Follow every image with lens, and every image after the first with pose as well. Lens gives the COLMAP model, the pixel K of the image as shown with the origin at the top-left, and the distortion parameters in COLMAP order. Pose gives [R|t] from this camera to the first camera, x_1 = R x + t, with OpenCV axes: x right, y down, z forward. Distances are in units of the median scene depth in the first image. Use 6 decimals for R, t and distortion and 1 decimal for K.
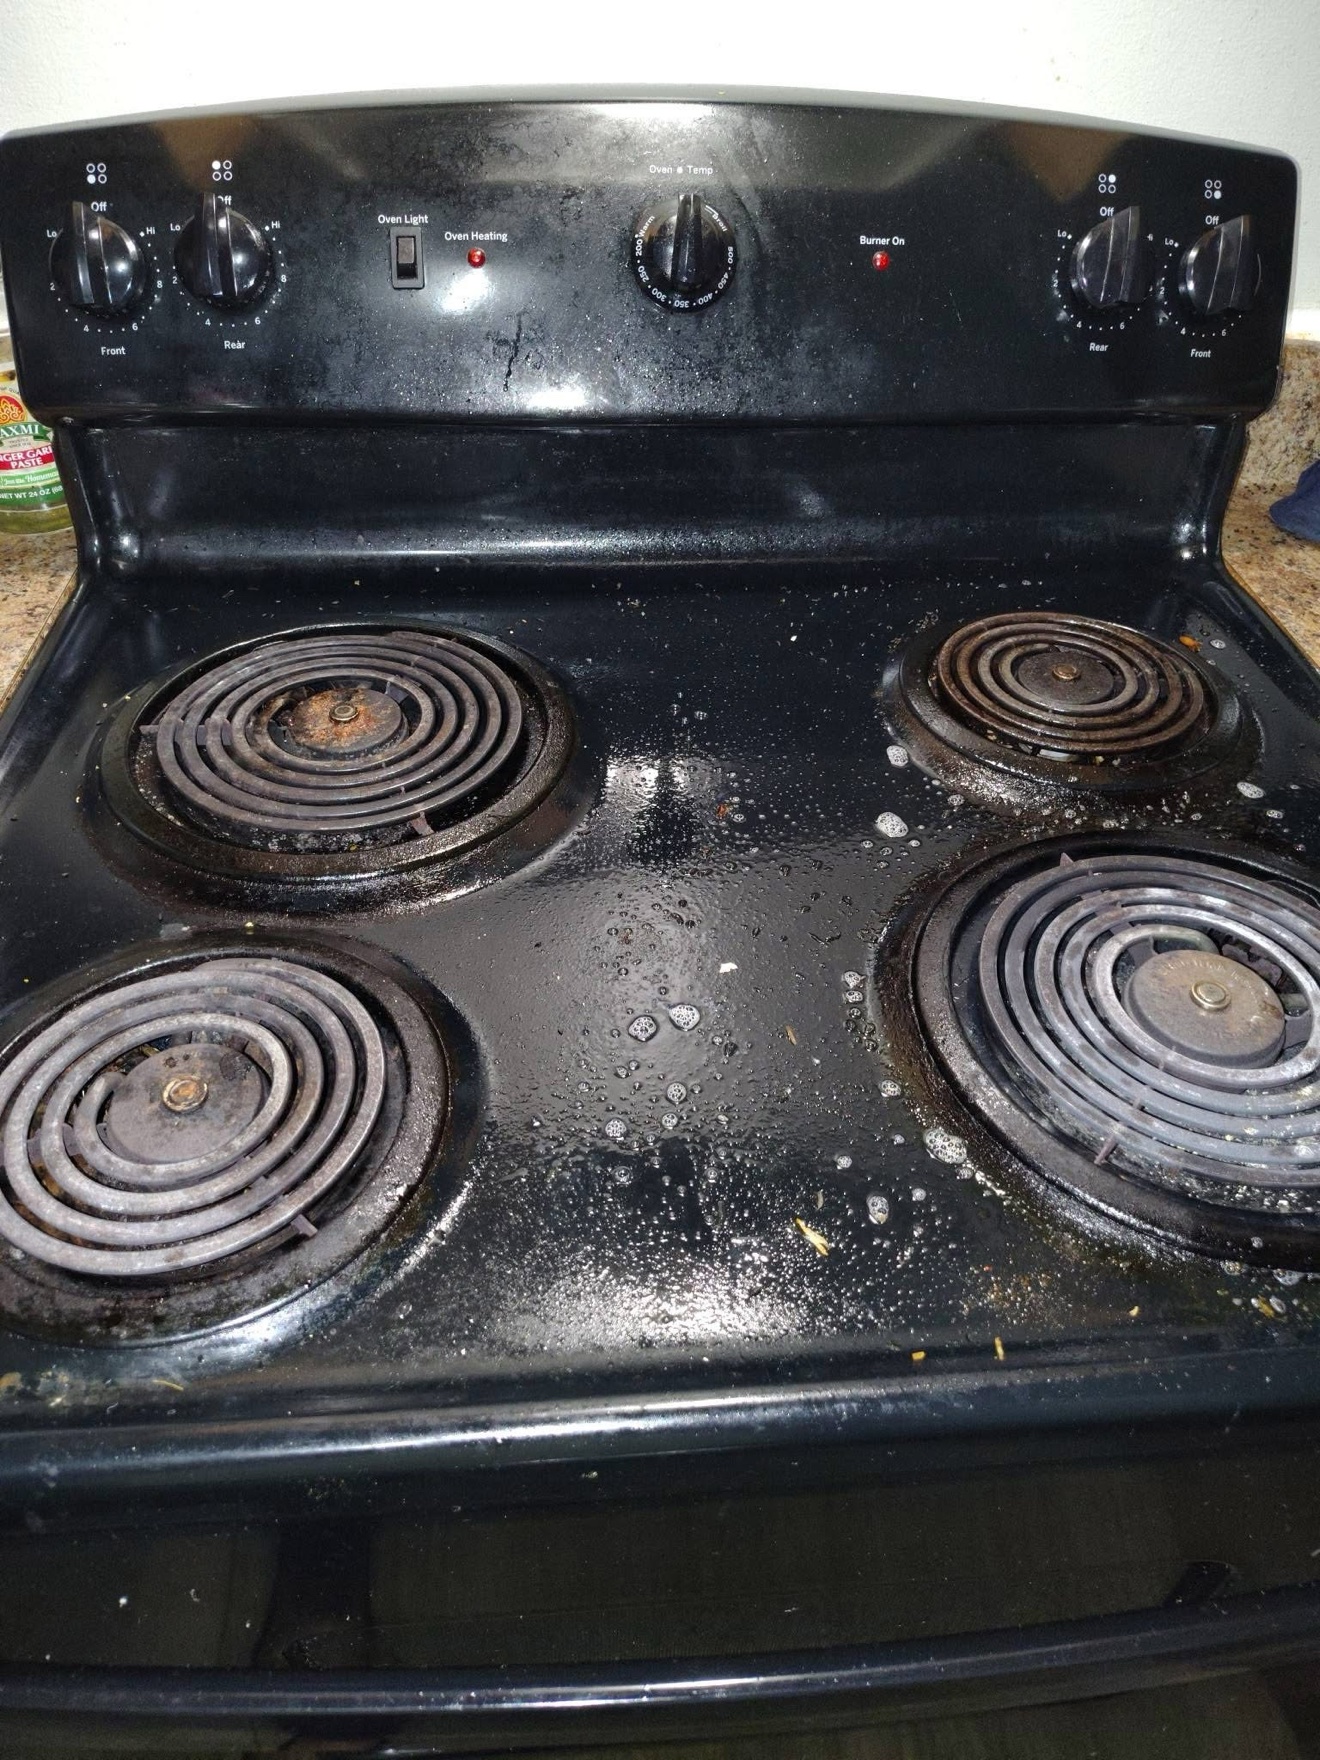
lens RADIAL K [[1222.5, 0, 674.0], [0, 1222.5, 873.3], [0, 0, 1]] dist [0.012340, -0.026745]
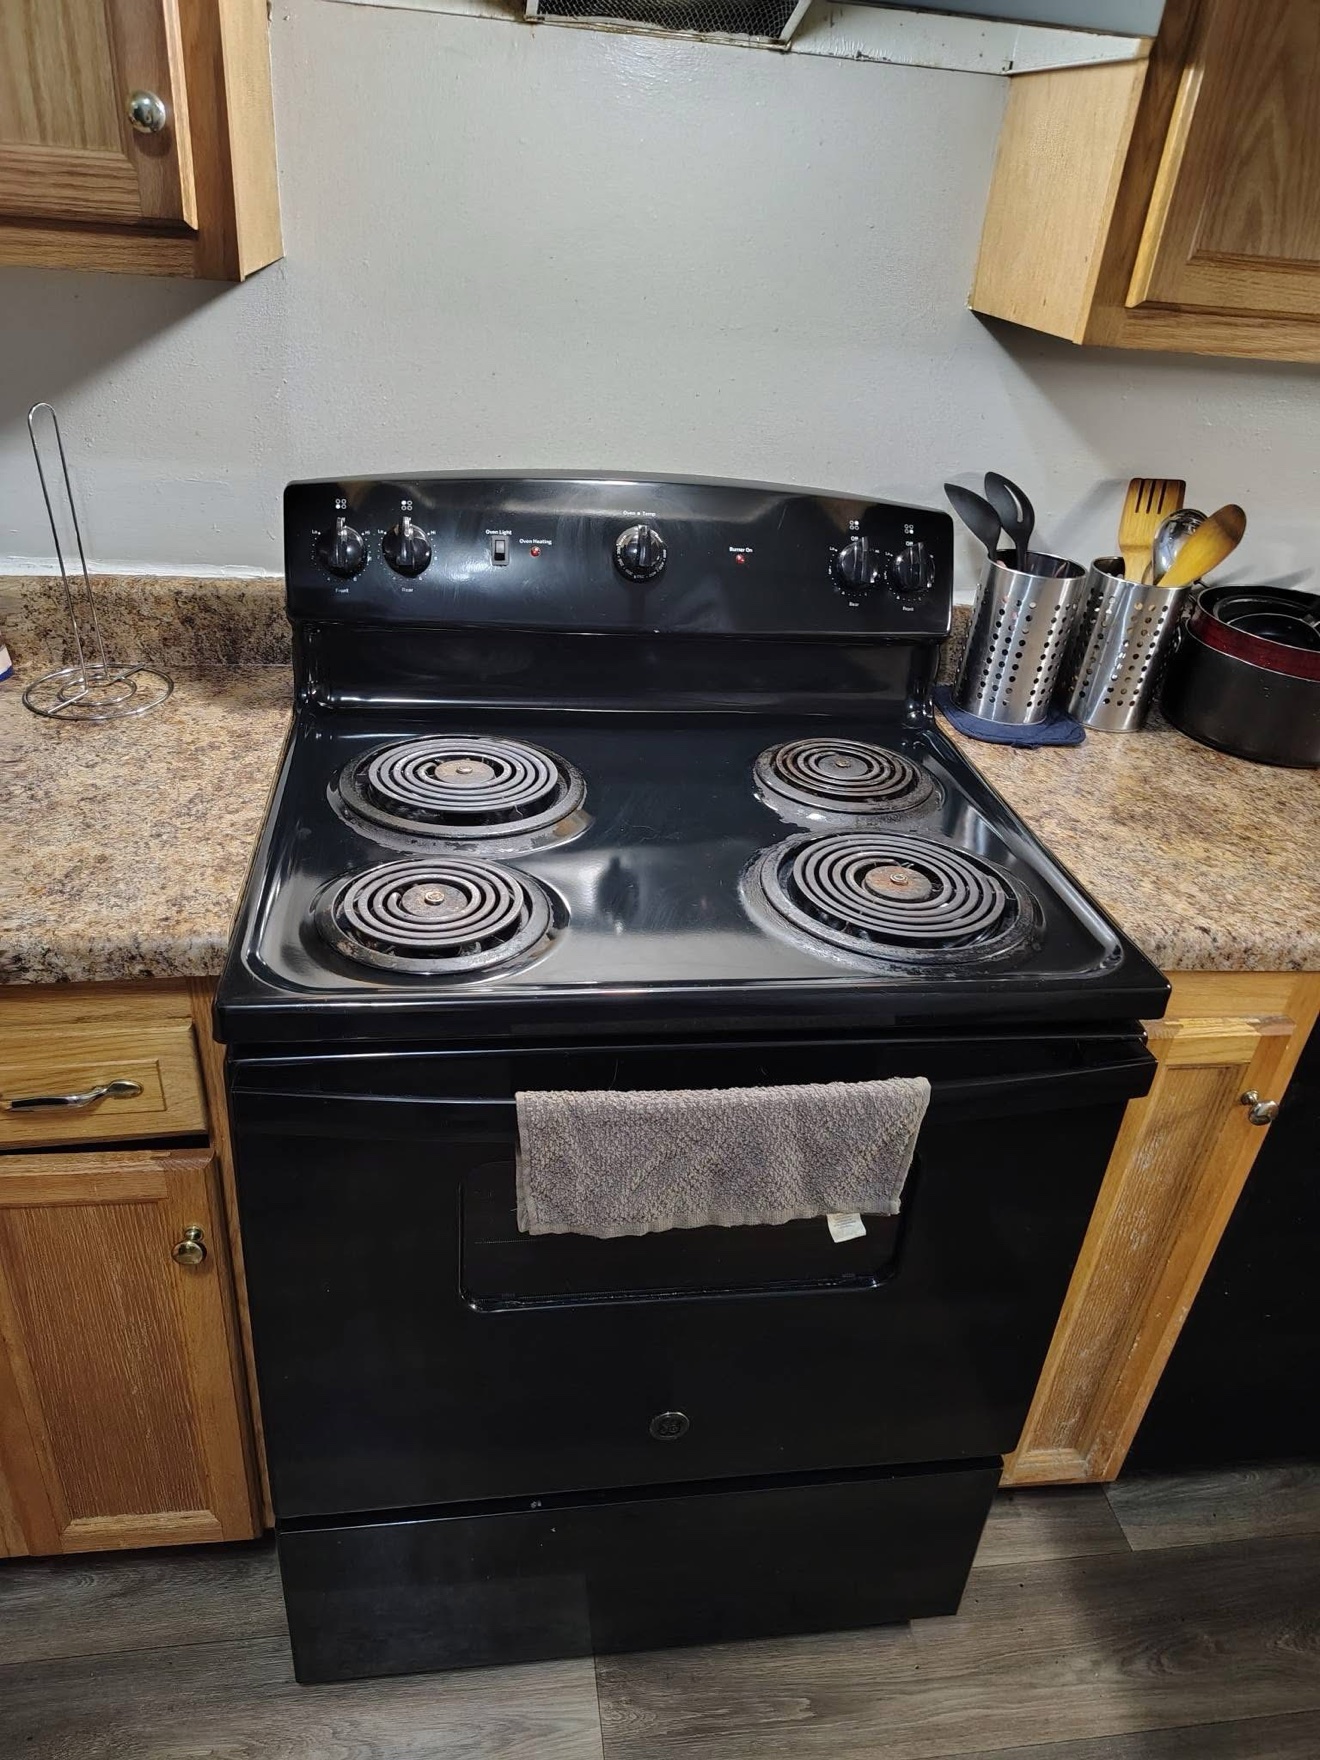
lens RADIAL K [[1222.5, 0, 662.4], [0, 1222.5, 881.2], [0, 0, 1]] dist [0.012340, -0.026745]
pose [[0.996578, 0.006895, 0.082371, -0.109344], [0.010523, 0.977825, -0.209158, 0.400390], [-0.081986, 0.209309, 0.974406, -0.766754]]
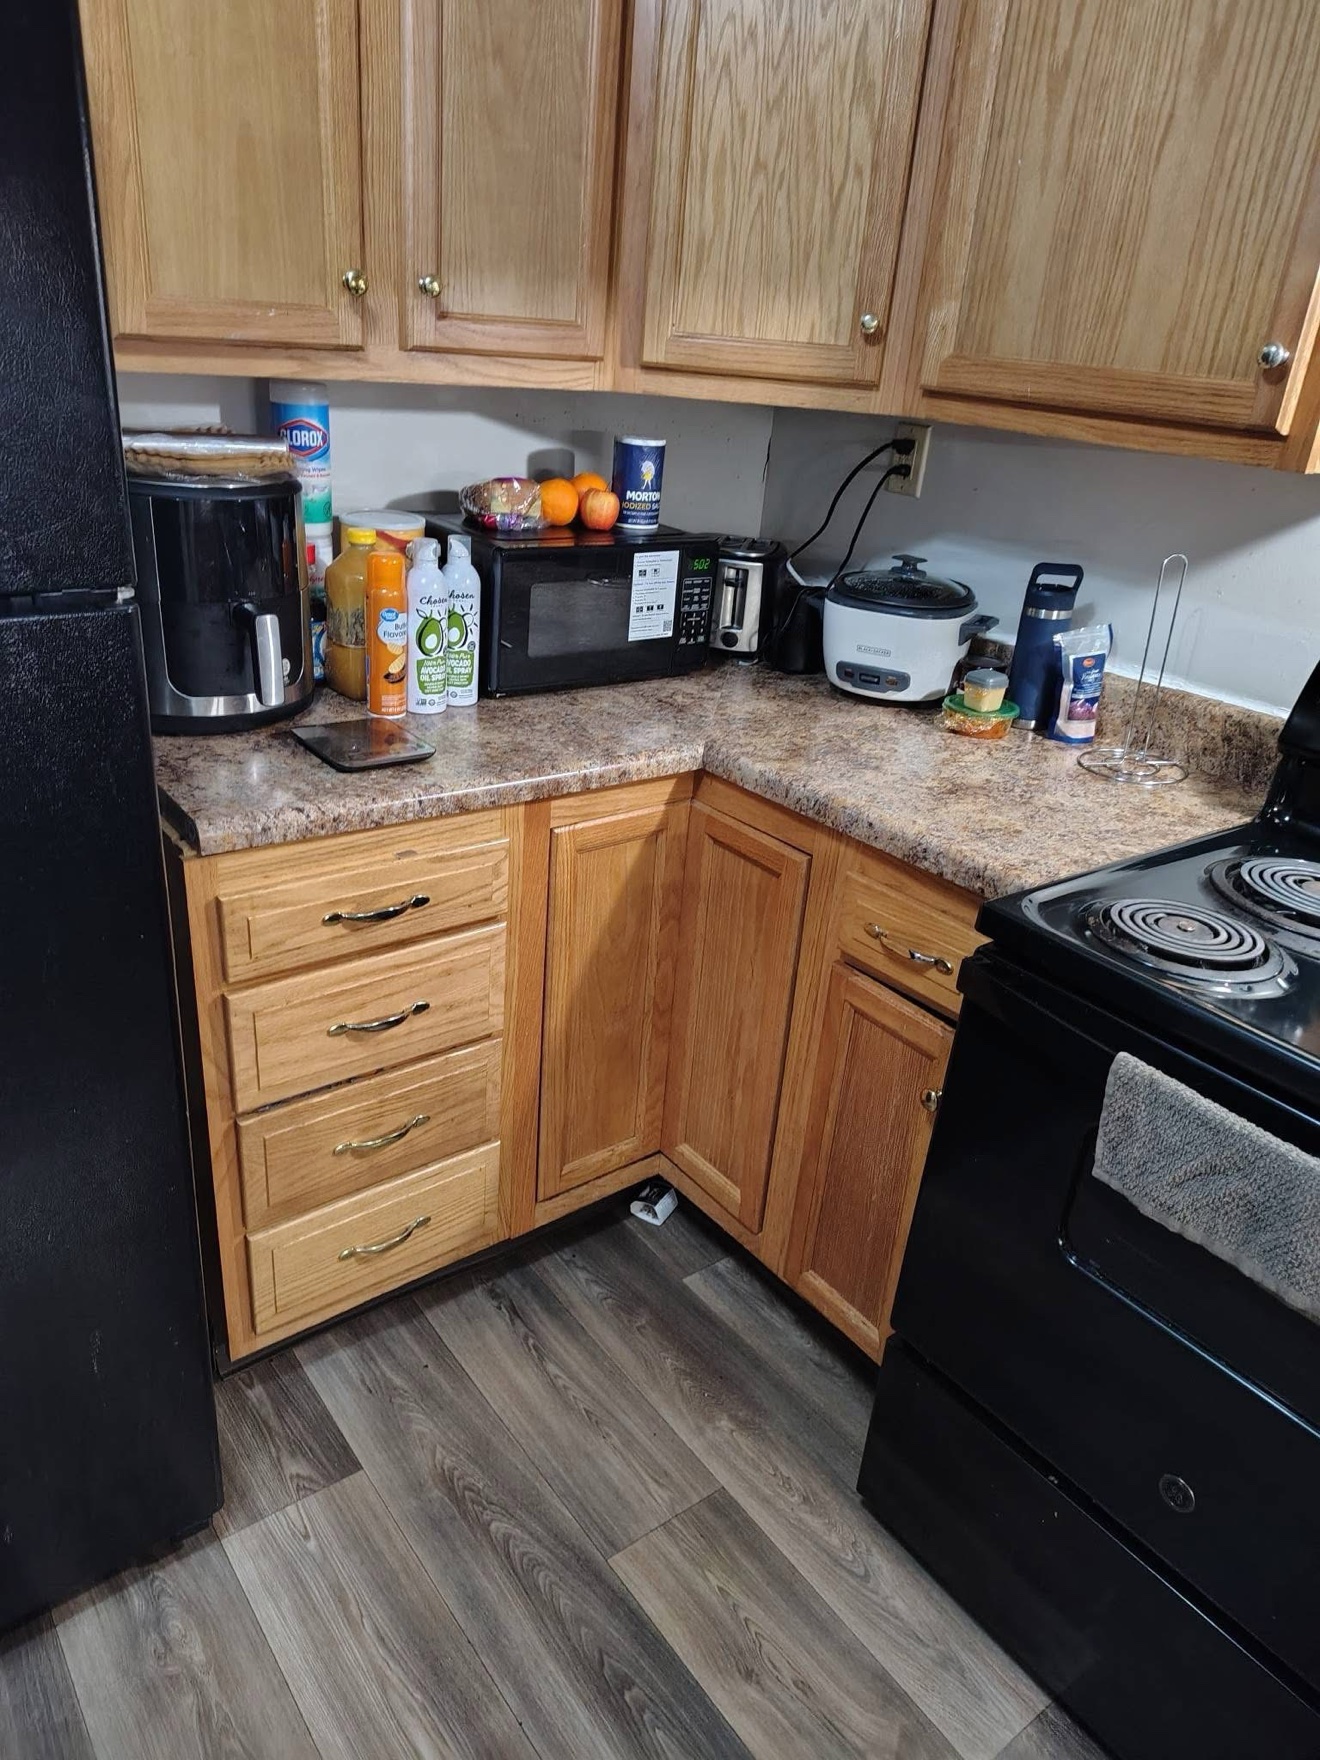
lens RADIAL K [[1222.5, 0, 632.6], [0, 1222.5, 894.8], [0, 0, 1]] dist [0.012340, -0.026745]
pose [[0.526666, 0.365841, -0.767323, 0.670439], [-0.609303, 0.791895, -0.040650, 0.645632], [0.592767, 0.488941, 0.639972, -0.996440]]
